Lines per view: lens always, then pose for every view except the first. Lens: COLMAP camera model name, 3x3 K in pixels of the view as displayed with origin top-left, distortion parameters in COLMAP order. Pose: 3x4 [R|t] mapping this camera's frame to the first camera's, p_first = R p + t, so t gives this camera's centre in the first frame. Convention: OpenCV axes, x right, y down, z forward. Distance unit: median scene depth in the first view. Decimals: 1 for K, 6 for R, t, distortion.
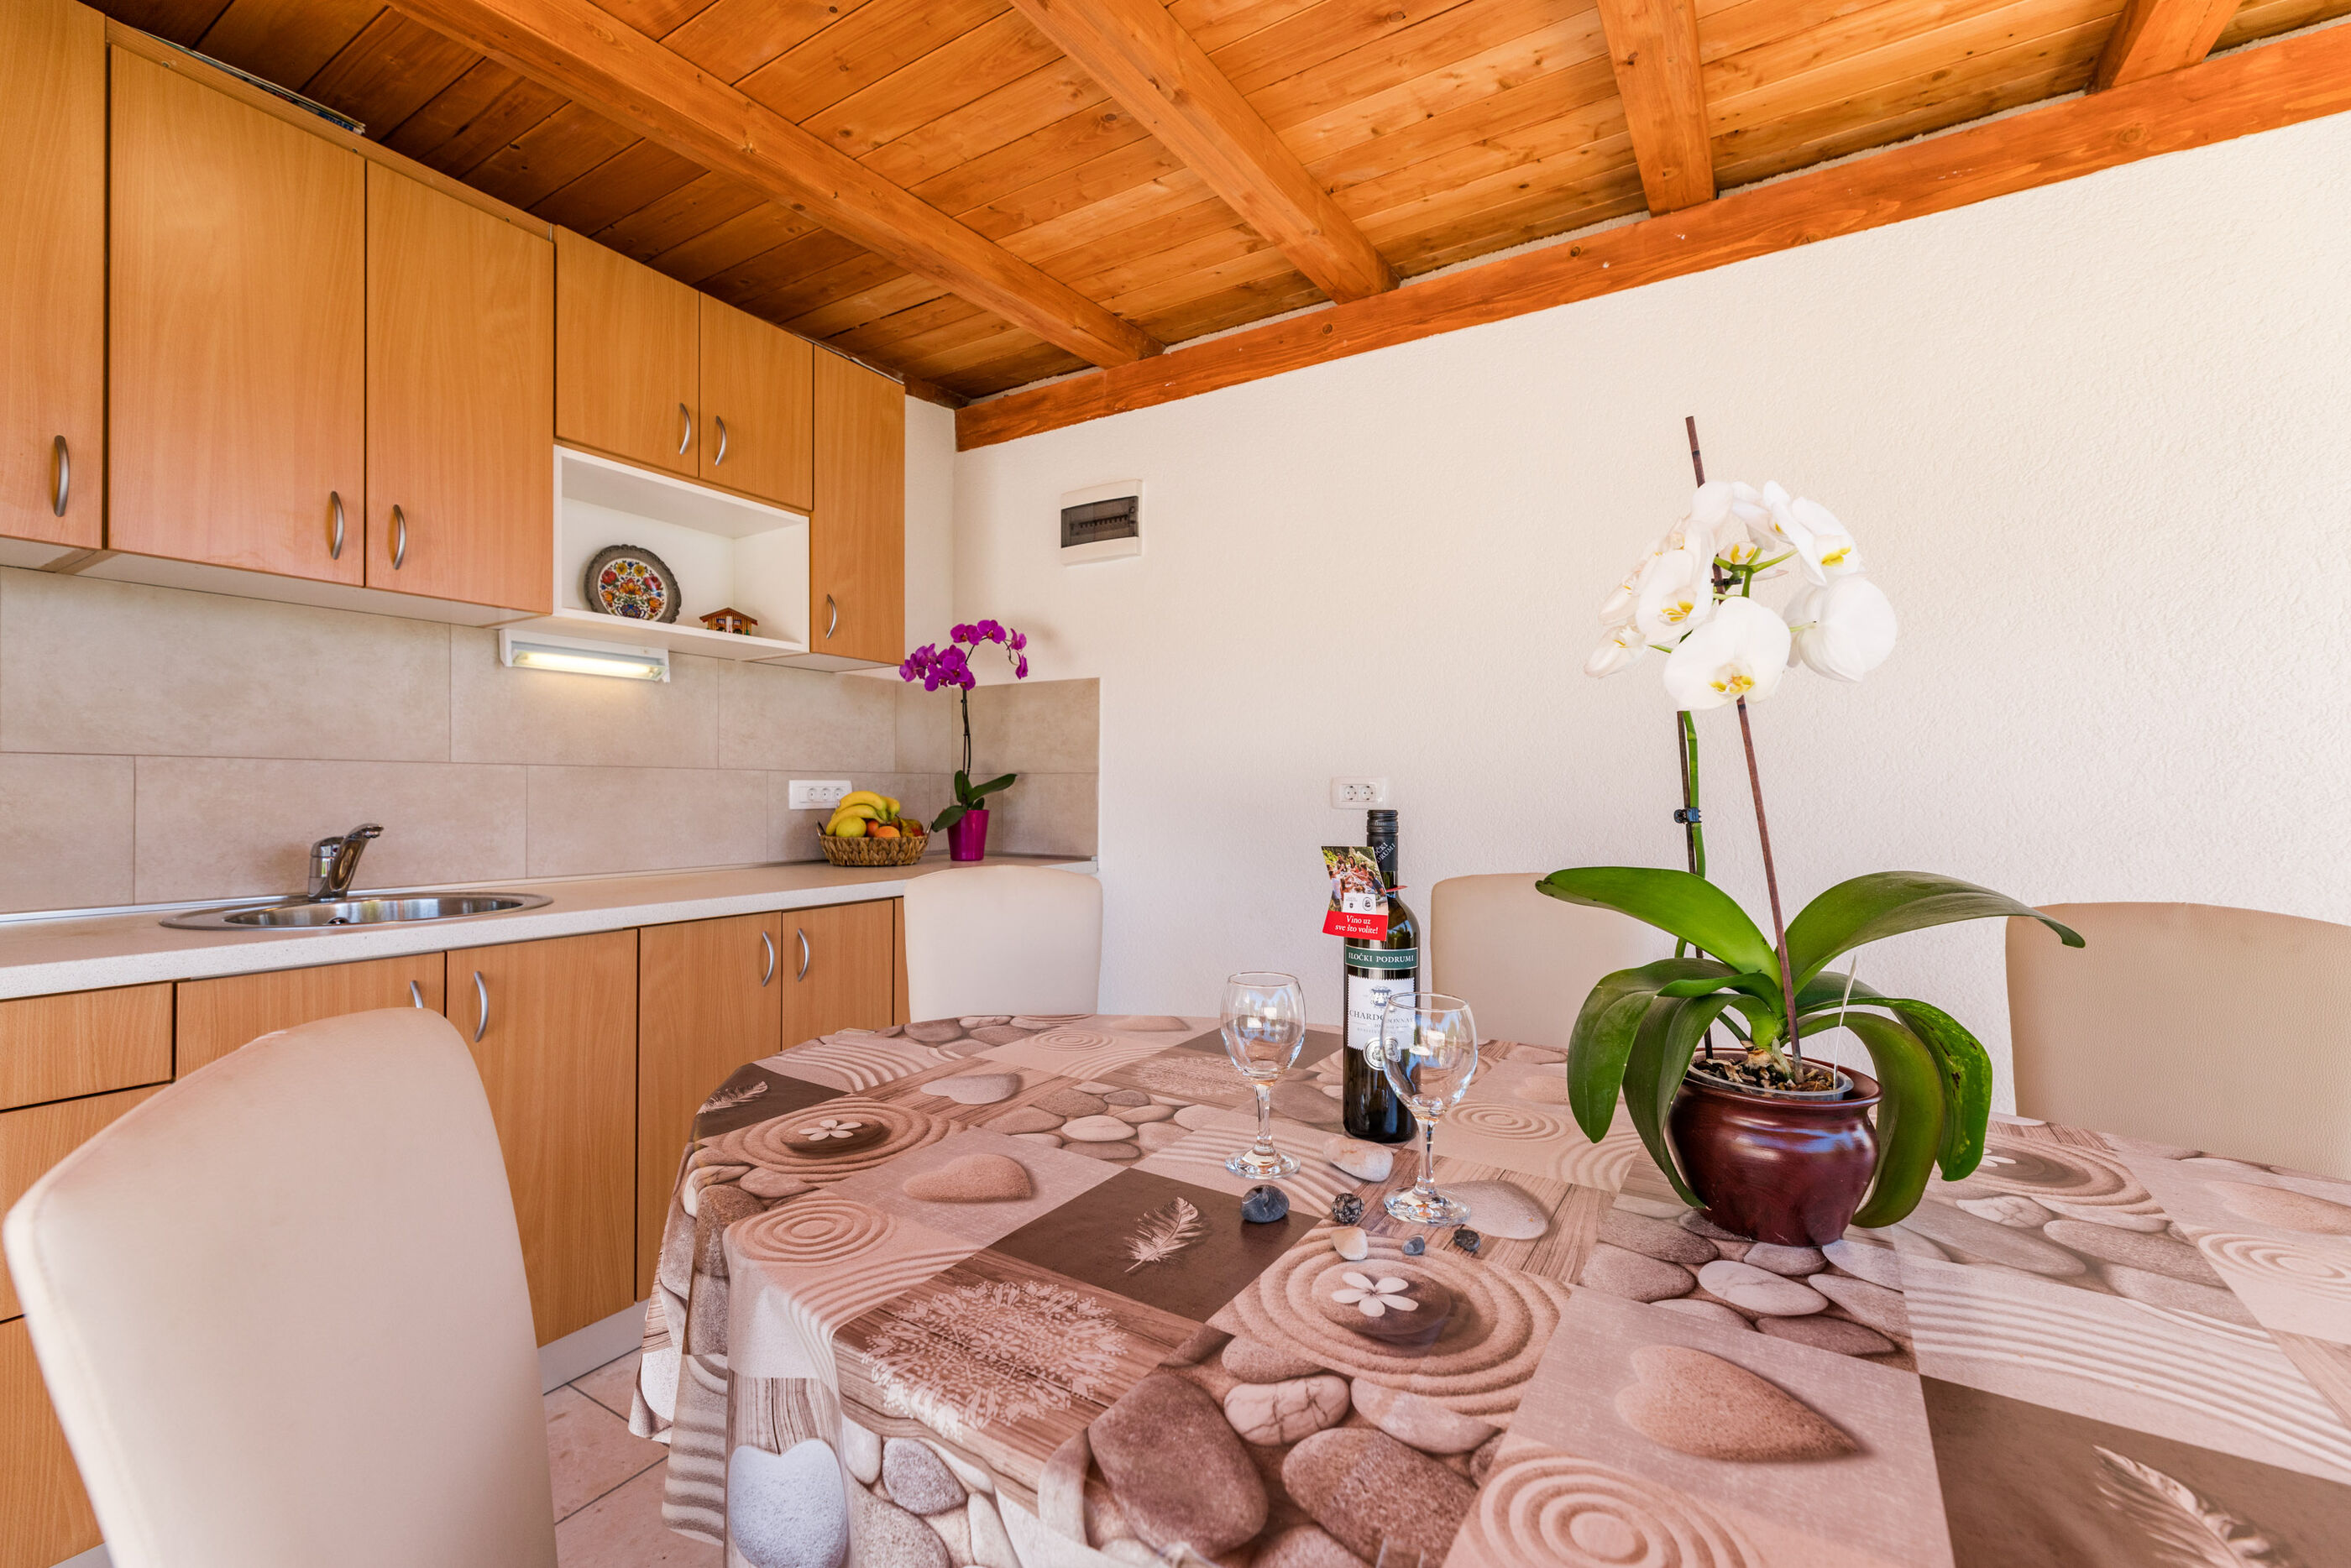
lens RADIAL K [[921.2, 0, 1175.5], [0, 921.2, 784.0], [0, 0, 1]] dist [-0.000046, 0.000232]
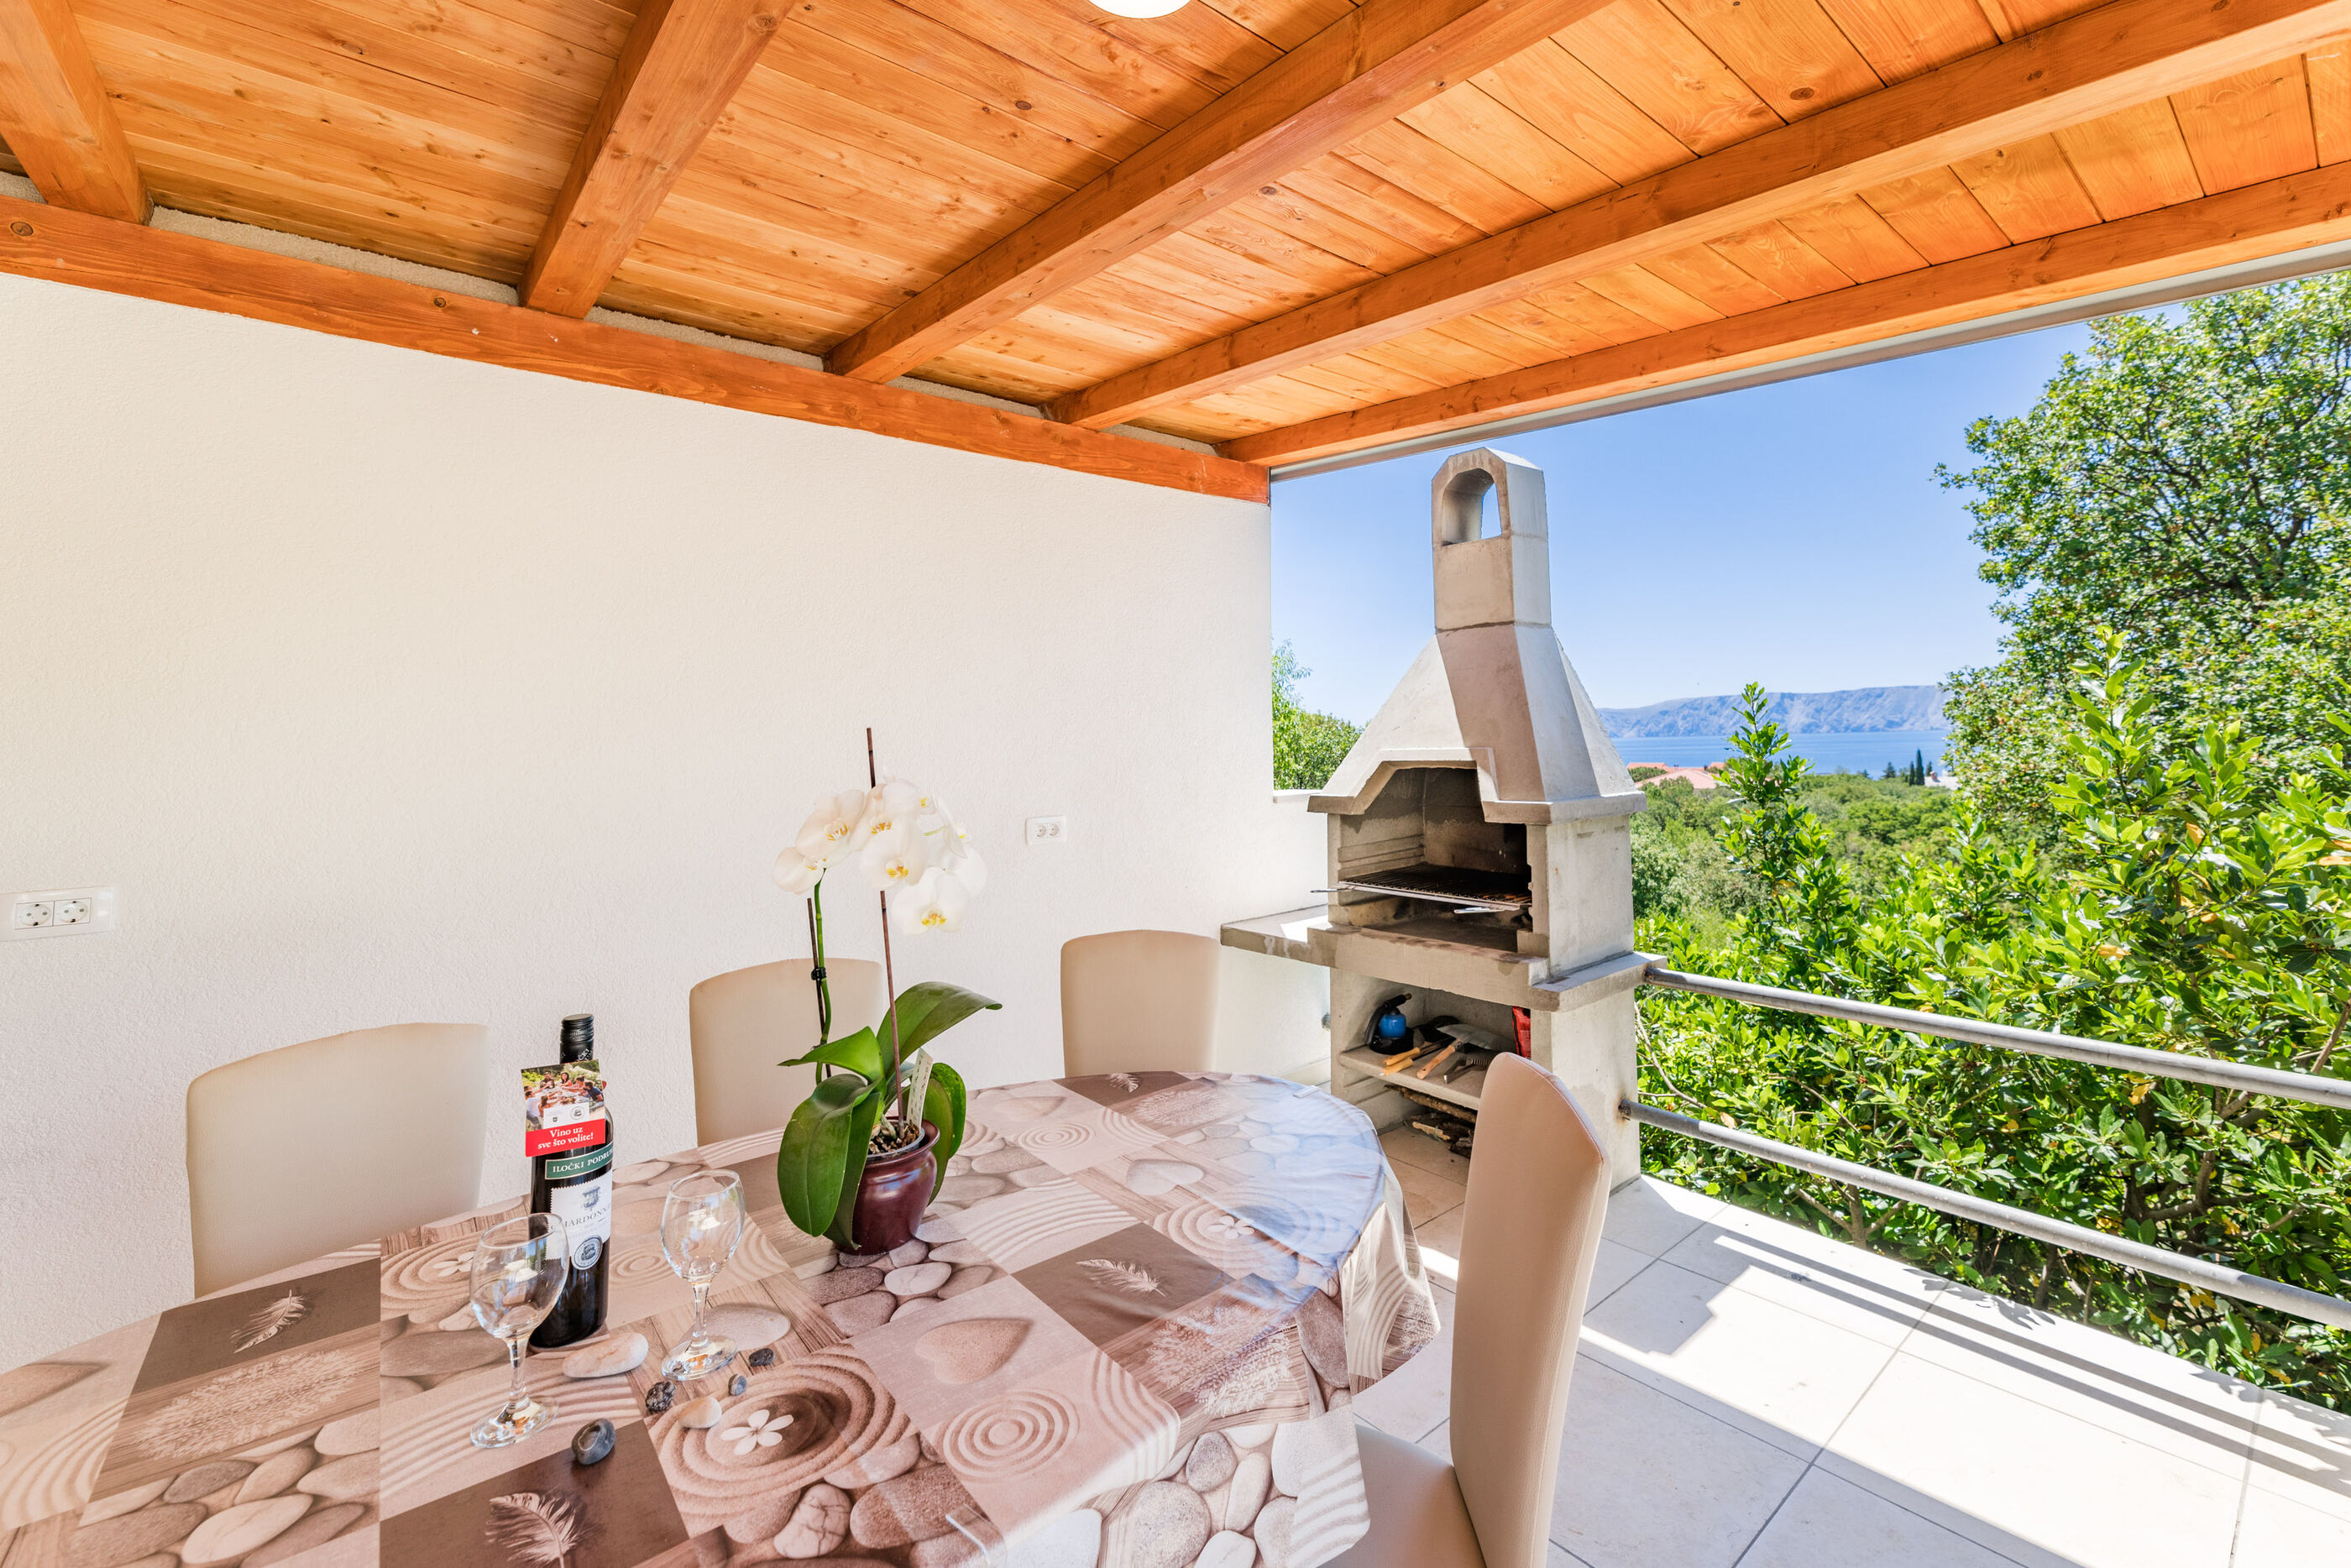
lens RADIAL K [[921.2, 0, 1175.5], [0, 921.2, 784.0], [0, 0, 1]] dist [-0.000046, 0.000232]
pose [[0.348768, -0.004501, 0.937198, -0.596750], [0.023542, 0.999715, -0.003959, -0.249639], [-0.936913, 0.023444, 0.348775, -0.005519]]
